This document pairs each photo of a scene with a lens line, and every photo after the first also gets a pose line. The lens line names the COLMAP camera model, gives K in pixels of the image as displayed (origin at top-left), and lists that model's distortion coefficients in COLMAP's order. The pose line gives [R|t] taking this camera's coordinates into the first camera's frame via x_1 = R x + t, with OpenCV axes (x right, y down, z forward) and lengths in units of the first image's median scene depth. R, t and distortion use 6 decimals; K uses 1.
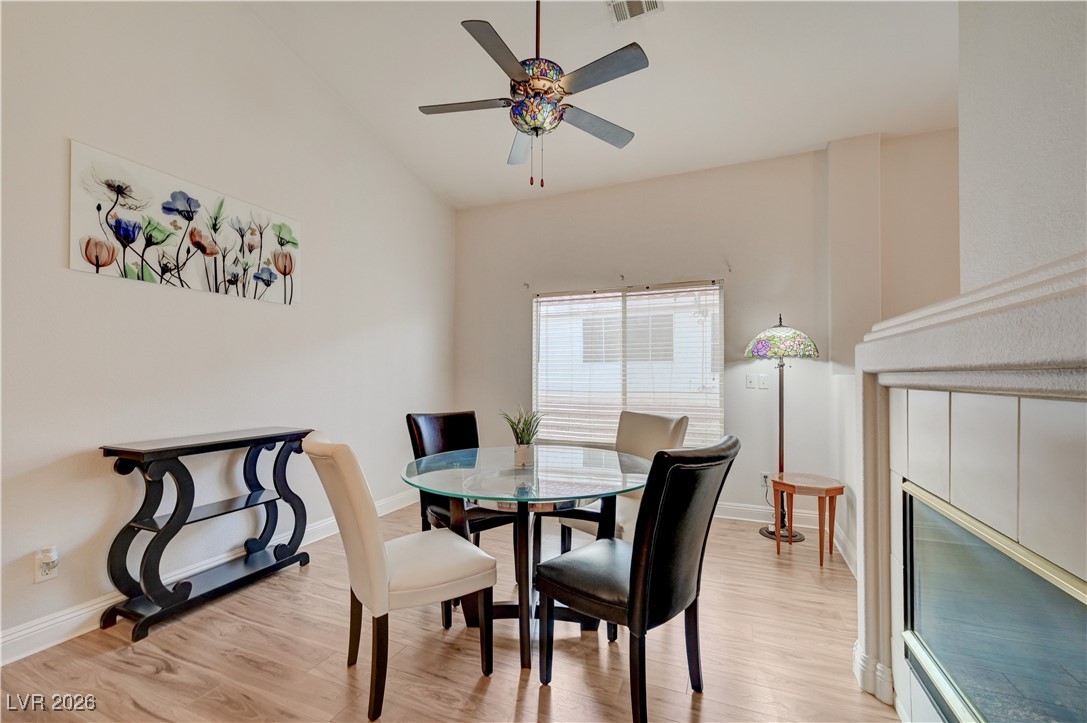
lens RADIAL K [[449.6, 0, 544.0], [0, 449.6, 371.7], [0, 0, 1]] dist [-0.002862, 0.000698]
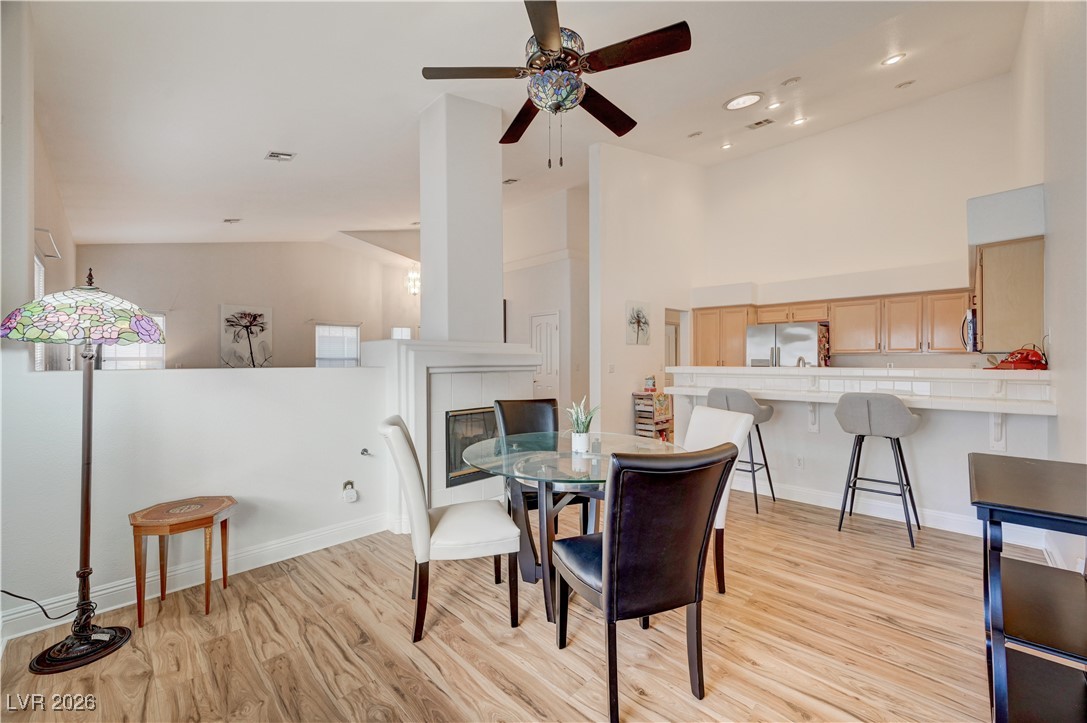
lens RADIAL K [[428.5, 0, 546.9], [0, 428.5, 356.7], [0, 0, 1]] dist [-0.002331, 0.000142]
pose [[-0.930338, 0.001865, 0.366698, -0.304671], [-0.004004, 0.999876, -0.015246, -0.010069], [-0.366681, -0.015652, -0.930215, 1.735655]]
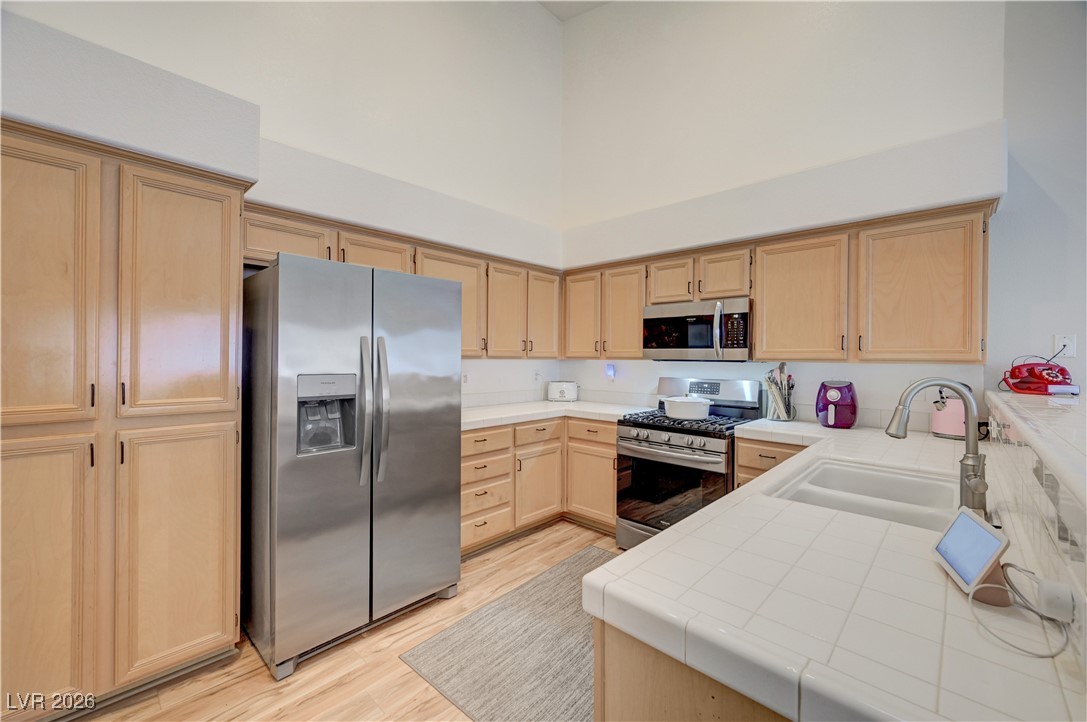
lens RADIAL K [[428.5, 0, 542.8], [0, 428.5, 361.5], [0, 0, 1]] dist [-0.002331, 0.000142]
pose [[-0.352401, 0.008566, -0.935810, 0.024323], [0.002531, 0.999963, 0.008200, -0.064465], [0.935846, 0.000521, -0.352410, -0.388001]]
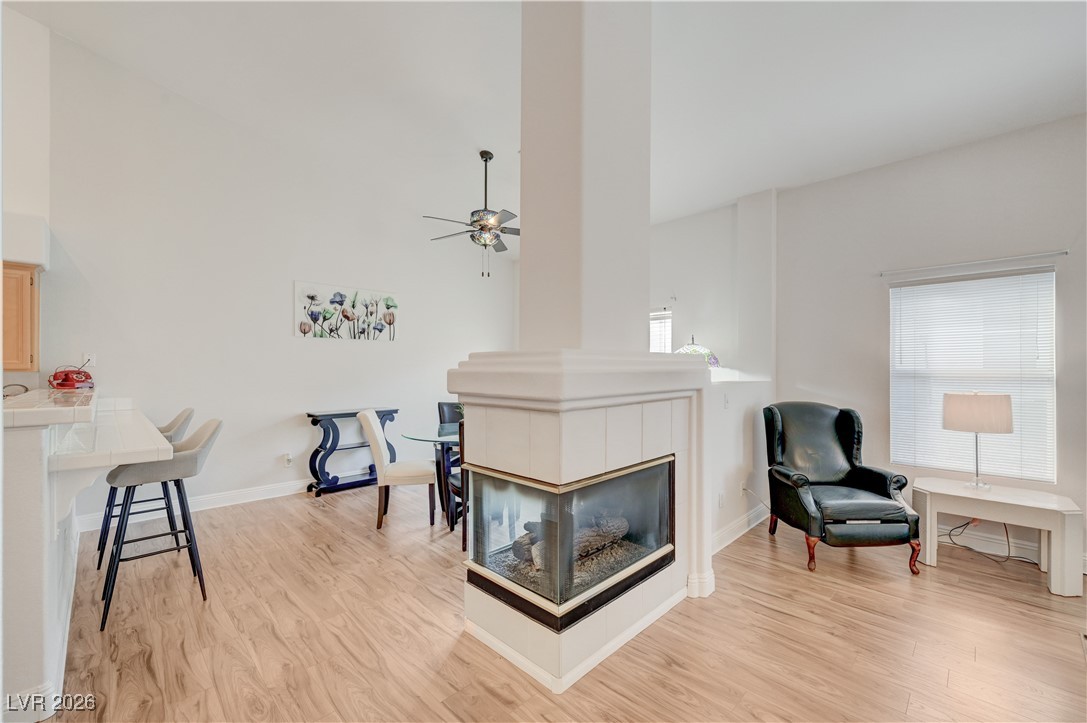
lens RADIAL K [[428.5, 0, 540.9], [0, 428.5, 366.0], [0, 0, 1]] dist [-0.002331, 0.000142]
pose [[0.928488, -0.005387, -0.371324, 0.778800], [0.007984, 0.999953, 0.005456, -0.060566], [0.371277, -0.008031, 0.928487, -0.484626]]
